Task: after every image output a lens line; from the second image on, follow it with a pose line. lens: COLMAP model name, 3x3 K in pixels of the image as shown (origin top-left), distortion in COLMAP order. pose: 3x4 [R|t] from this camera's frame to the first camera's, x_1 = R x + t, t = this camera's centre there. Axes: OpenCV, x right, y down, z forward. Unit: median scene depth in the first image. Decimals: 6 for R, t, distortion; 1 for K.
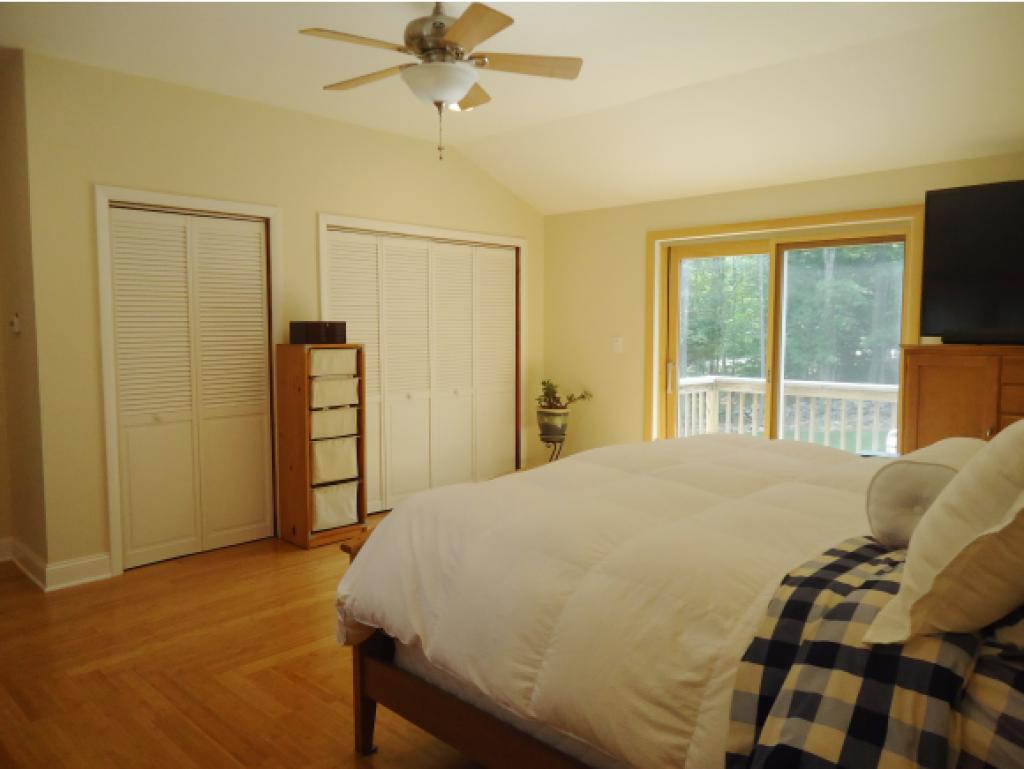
lens RADIAL K [[739.7, 0, 512.4], [0, 739.7, 384.4], [0, 0, 1]] dist [-0.025707, -0.001624]
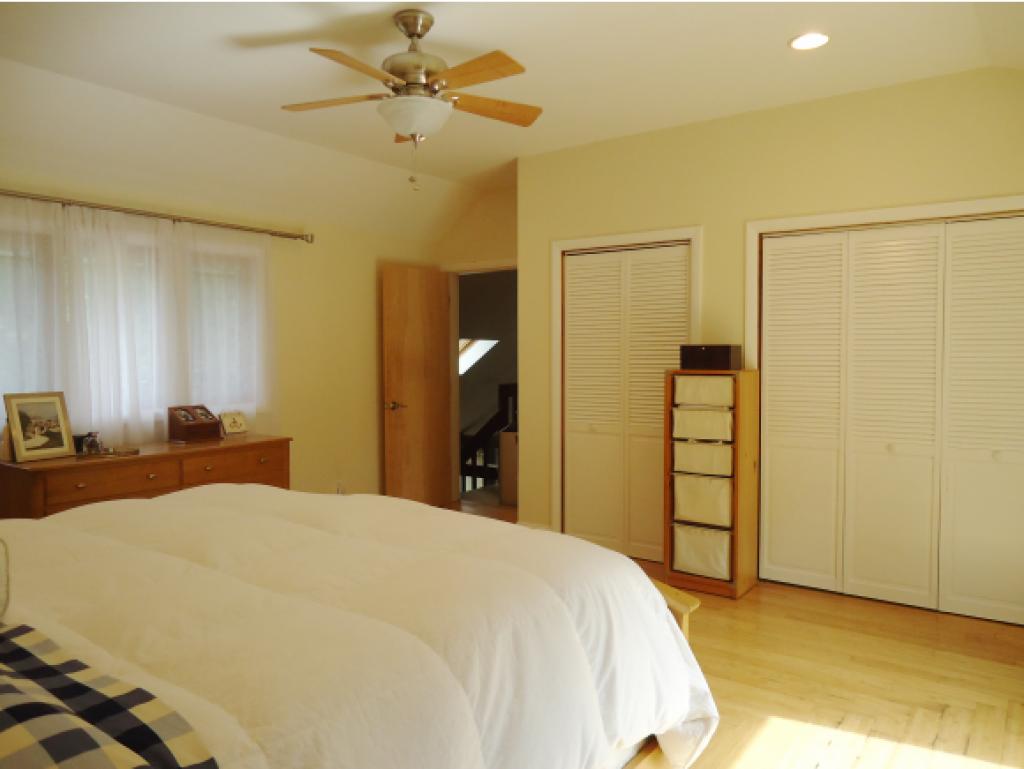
lens RADIAL K [[739.7, 0, 539.6], [0, 739.7, 379.9], [0, 0, 1]] dist [-0.025707, -0.001624]
pose [[0.154545, 0.040500, -0.987155, 0.611765], [-0.070808, 0.997044, 0.029820, -0.055689], [0.985445, 0.065290, 0.156956, 0.665859]]
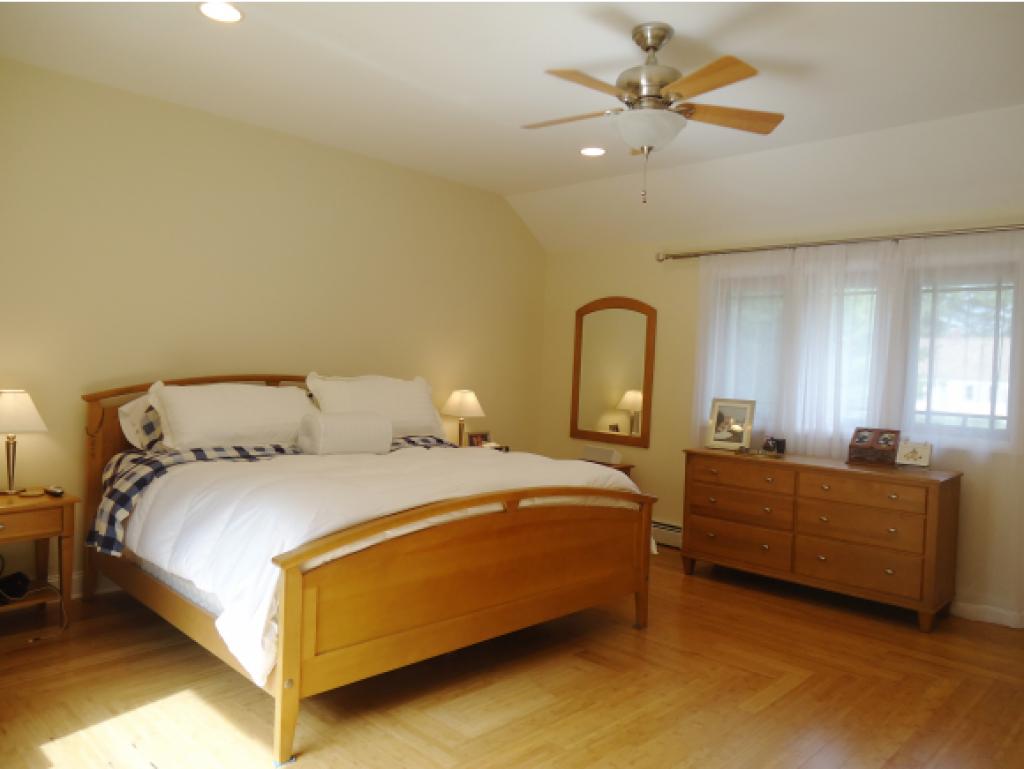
lens RADIAL K [[739.7, 0, 512.7], [0, 739.7, 385.4], [0, 0, 1]] dist [-0.025707, -0.001624]
pose [[-0.999000, -0.042978, 0.012343, 0.042078], [-0.041642, 0.994764, 0.093327, -0.083715], [-0.016289, 0.092719, -0.995559, 1.305348]]
